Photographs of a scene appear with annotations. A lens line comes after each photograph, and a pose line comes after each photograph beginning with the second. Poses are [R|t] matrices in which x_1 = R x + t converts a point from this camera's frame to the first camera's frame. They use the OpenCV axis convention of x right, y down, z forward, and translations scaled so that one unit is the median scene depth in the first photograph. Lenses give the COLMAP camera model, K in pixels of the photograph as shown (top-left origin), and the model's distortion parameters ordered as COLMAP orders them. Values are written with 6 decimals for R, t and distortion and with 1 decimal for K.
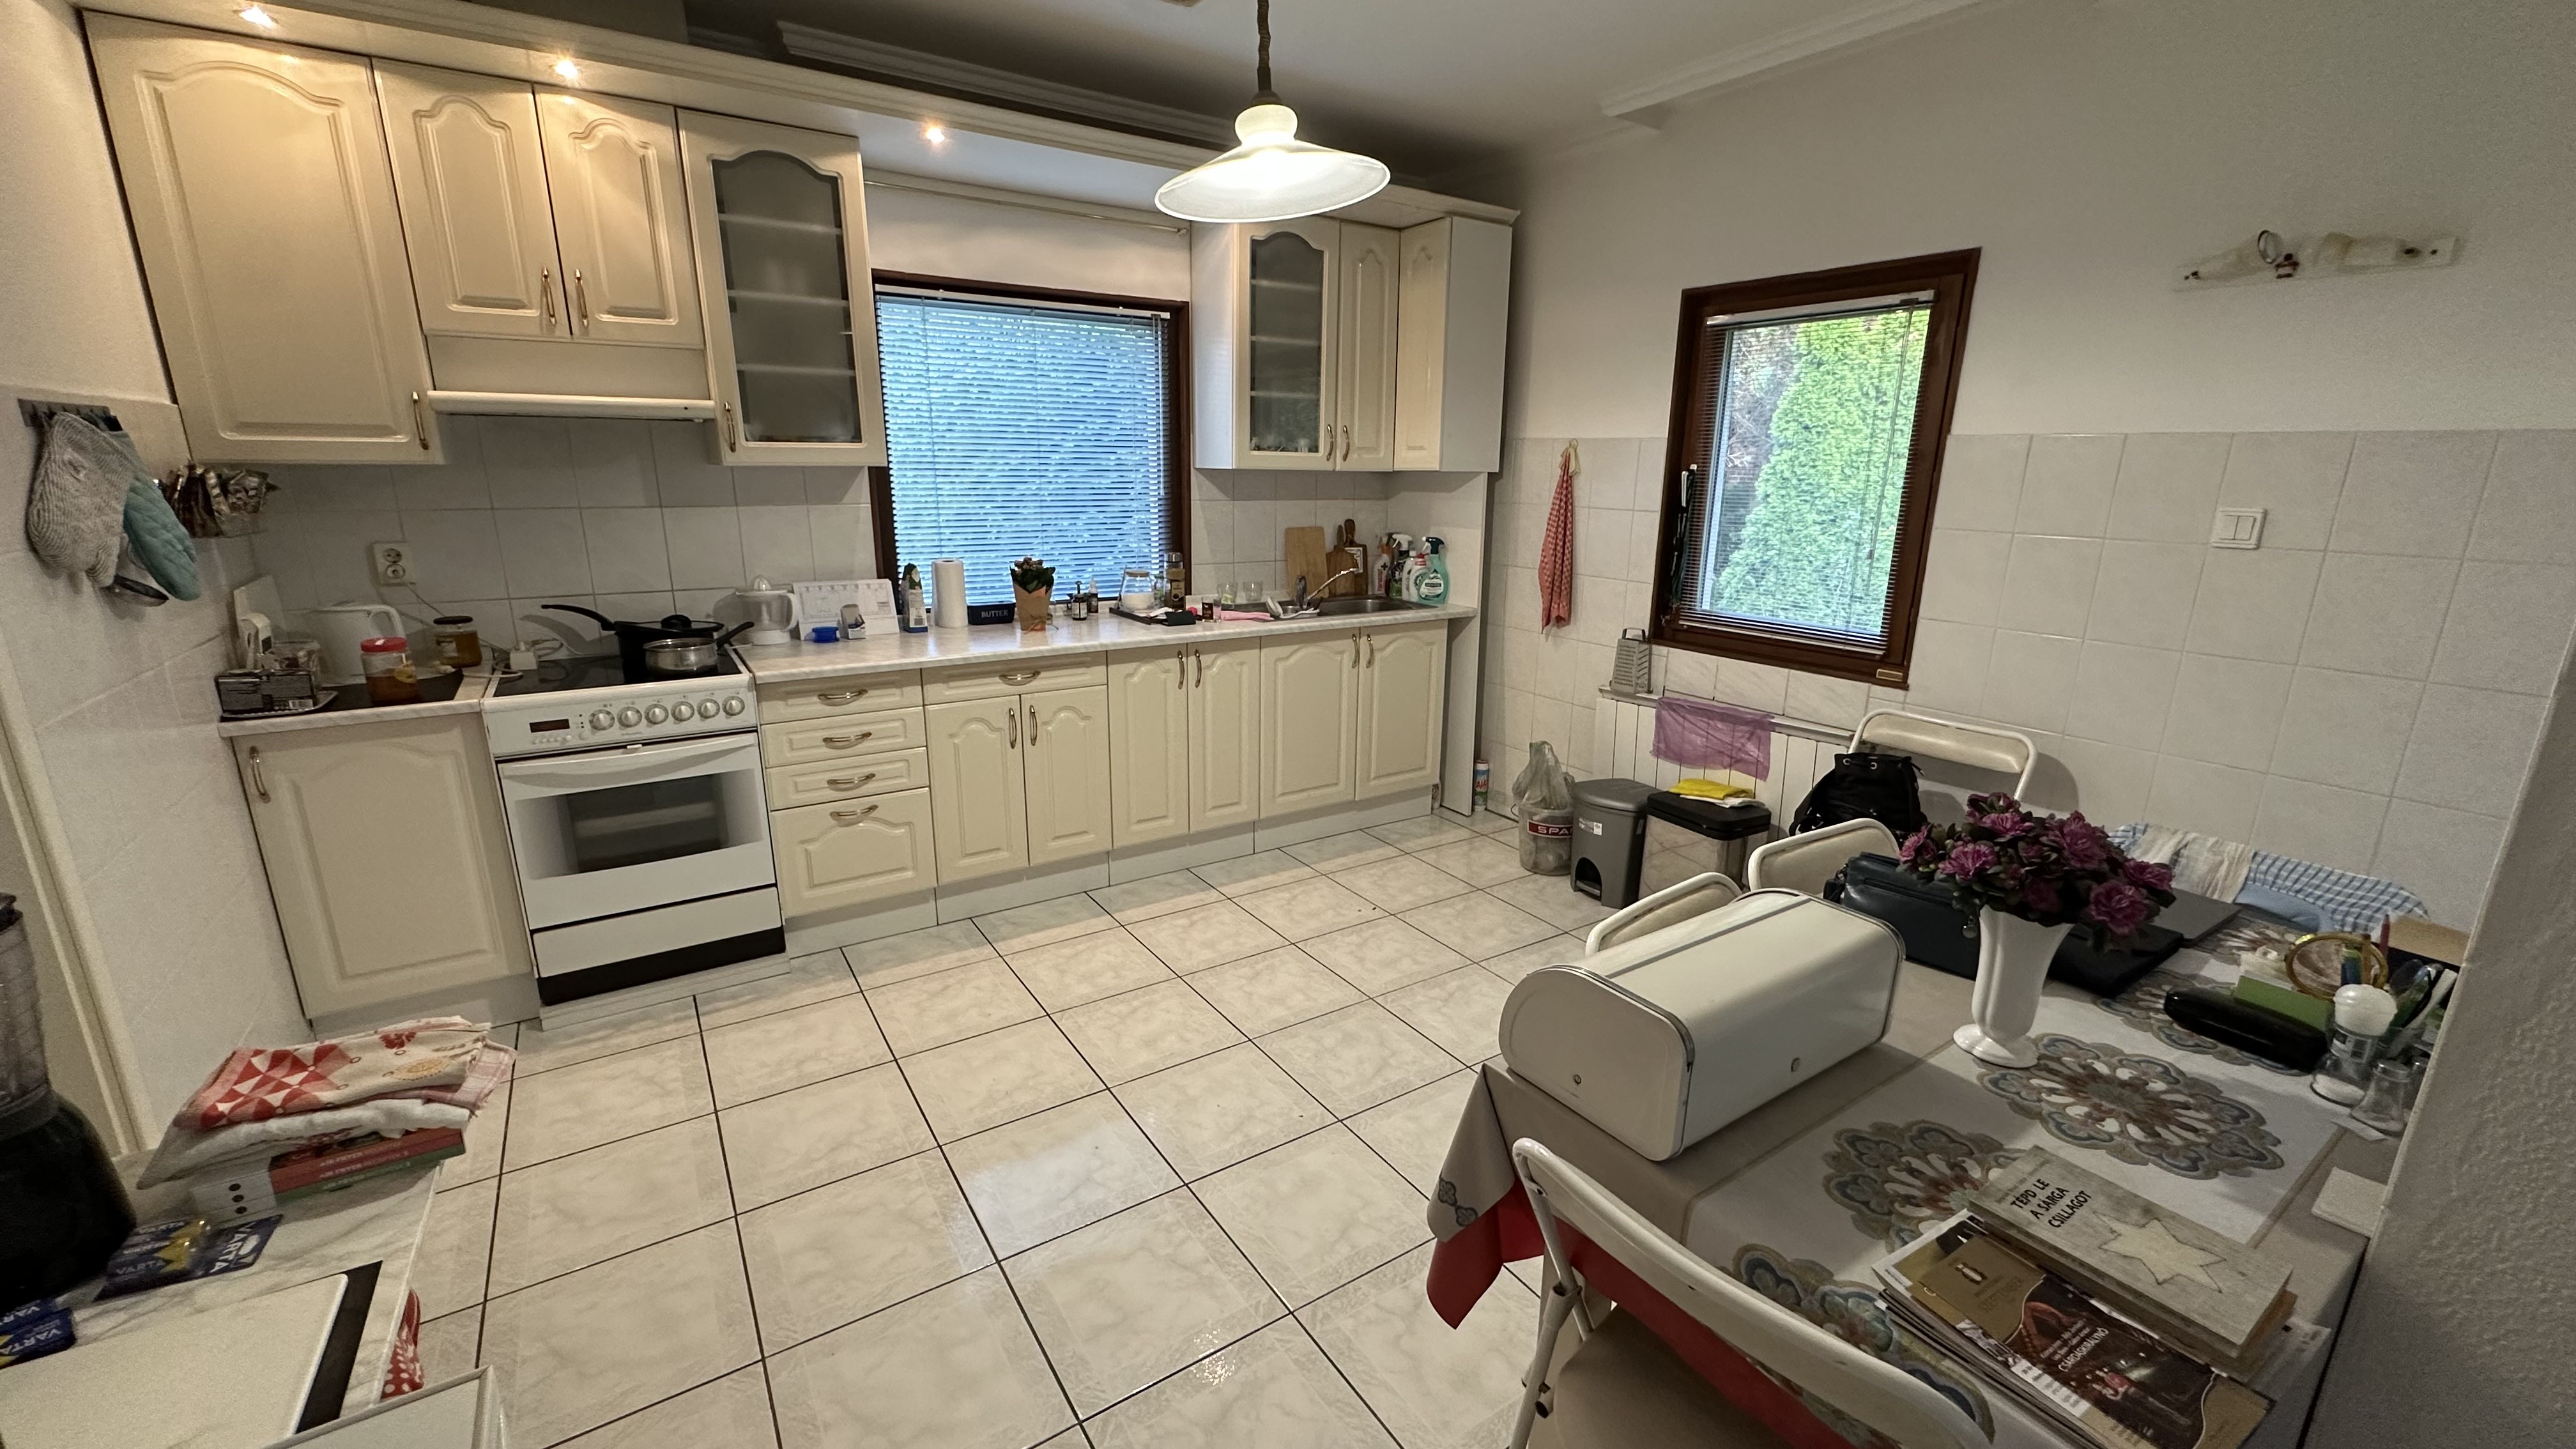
lens RADIAL K [[1031.4, 0, 1281.2], [0, 1031.4, 721.5], [0, 0, 1]] dist [0.000698, 0.001303]
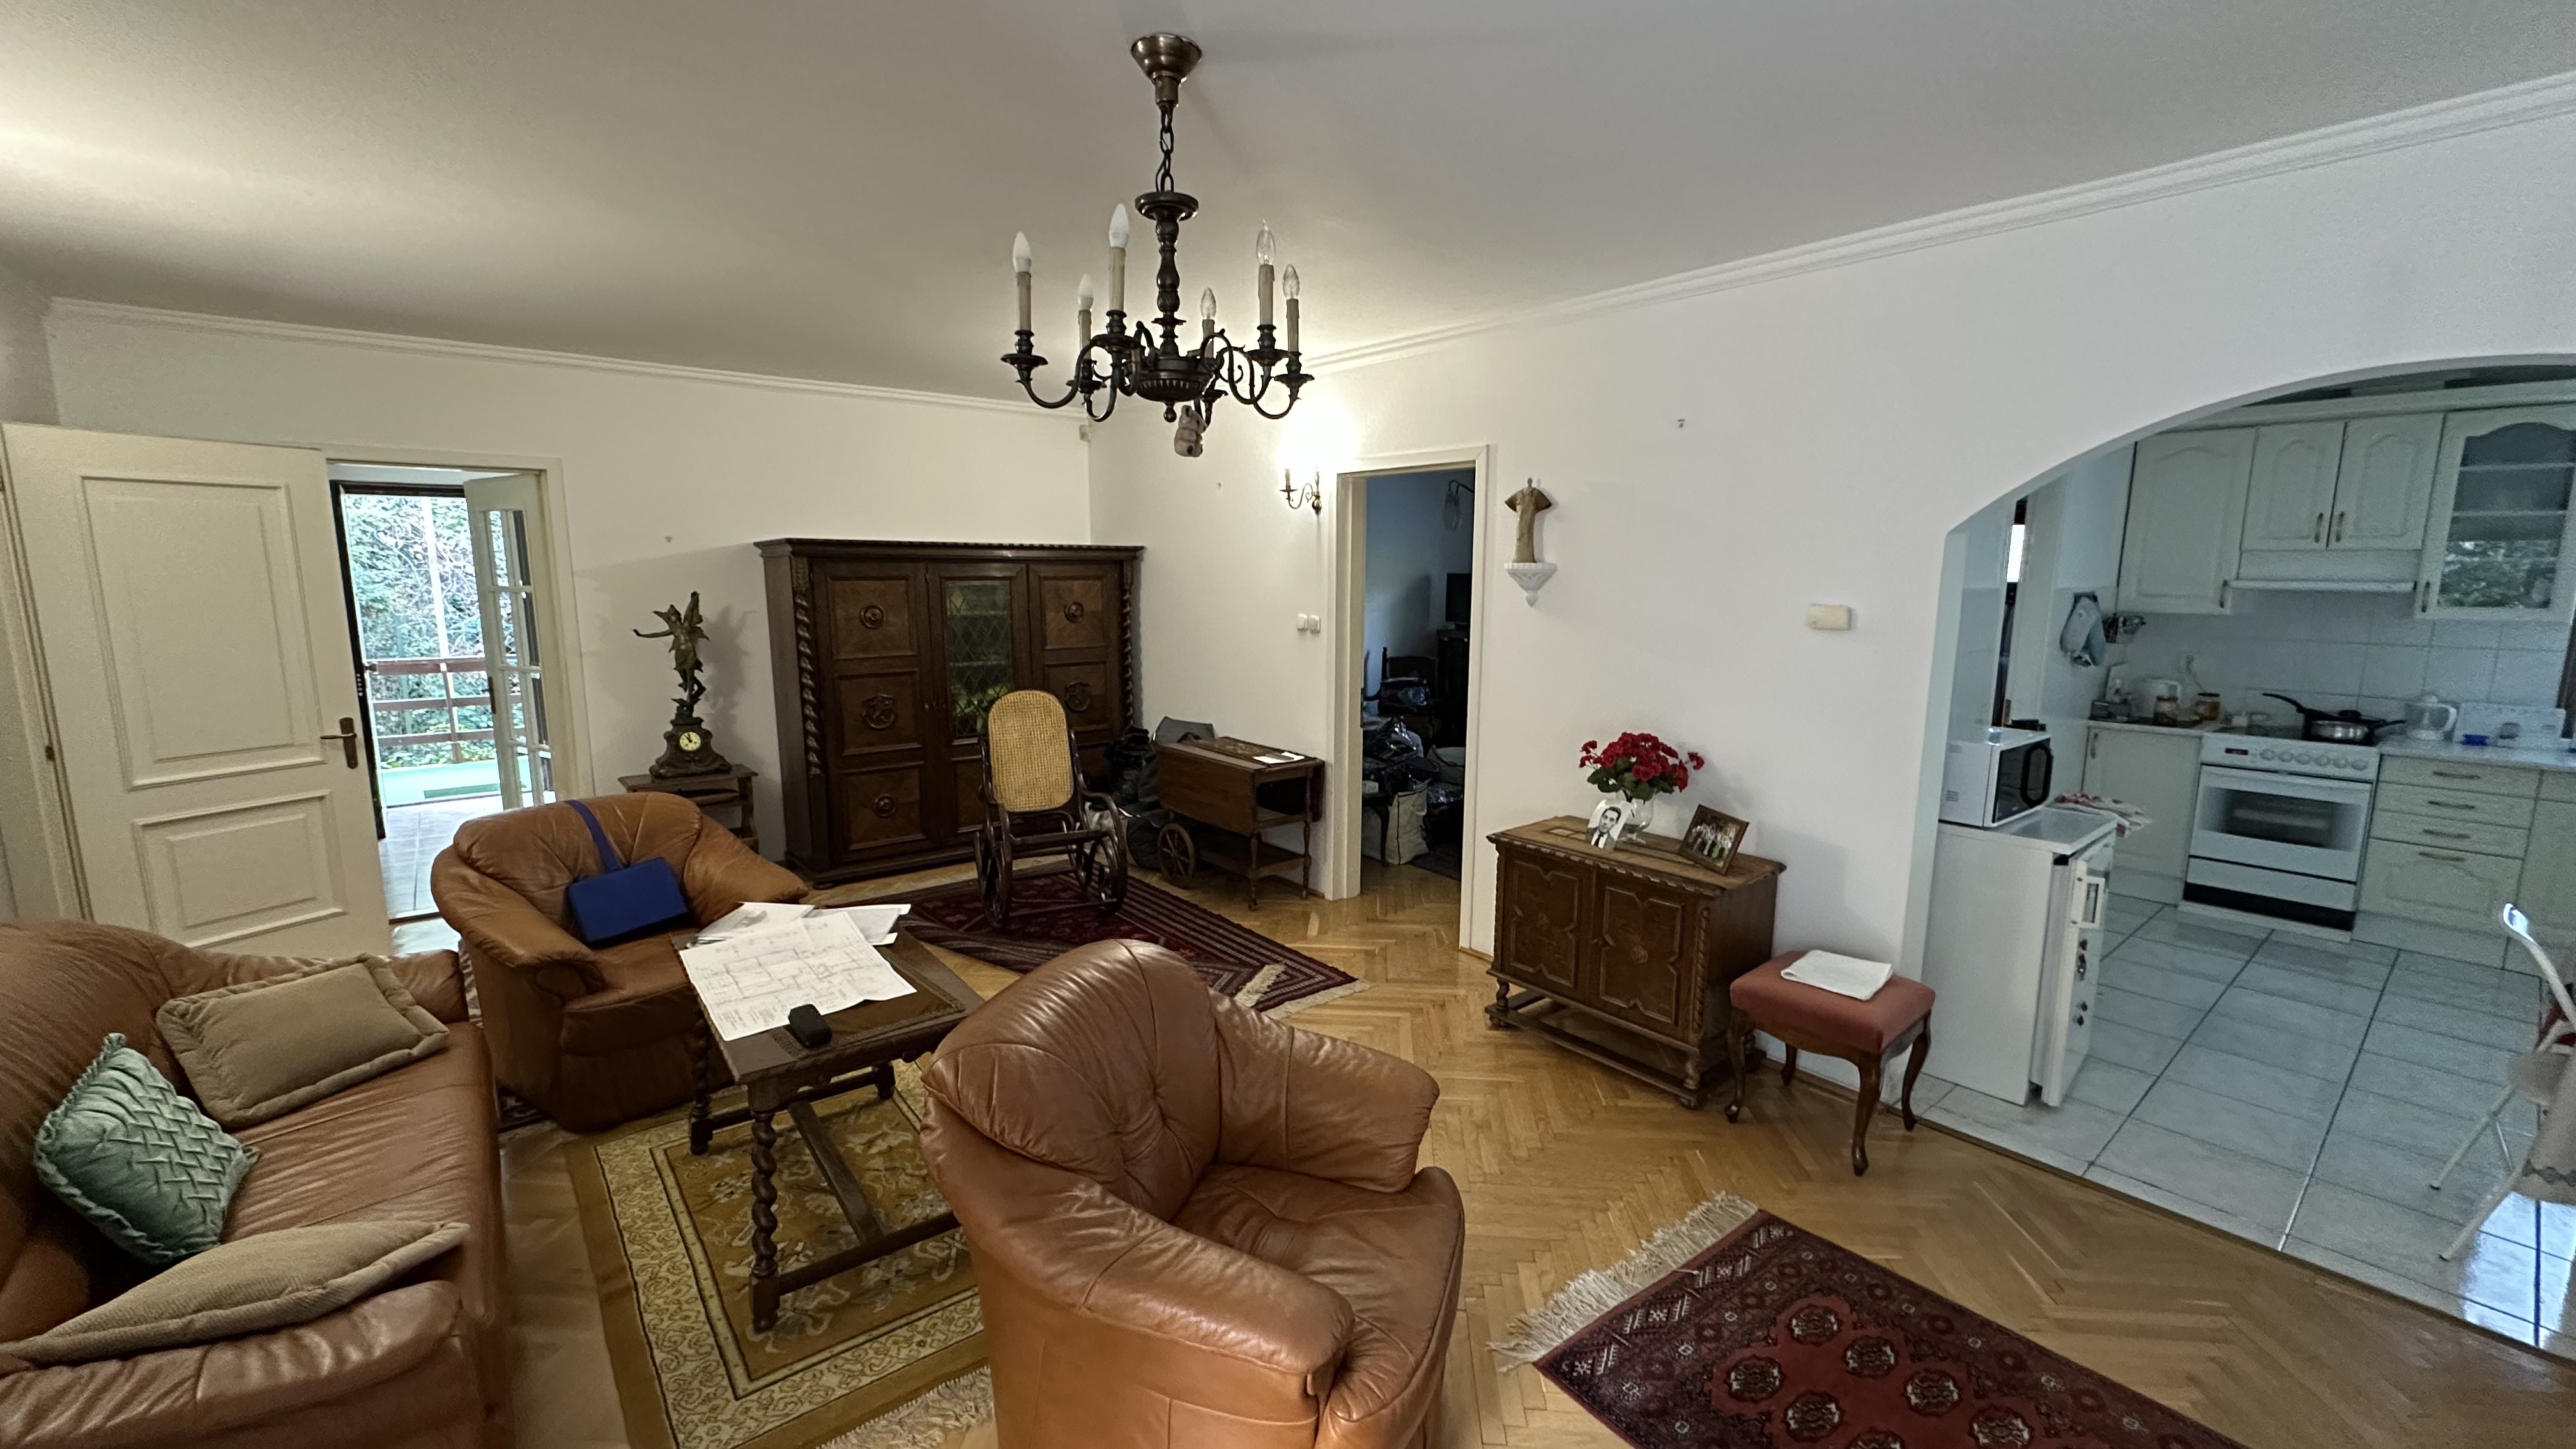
lens RADIAL K [[1031.4, 0, 1289.3], [0, 1031.4, 713.8], [0, 0, 1]] dist [0.000698, 0.001303]
pose [[0.104600, 0.140341, -0.984563, 0.886506], [-0.246742, 0.962702, 0.111011, 0.142513], [0.963420, 0.231321, 0.135326, -0.869539]]
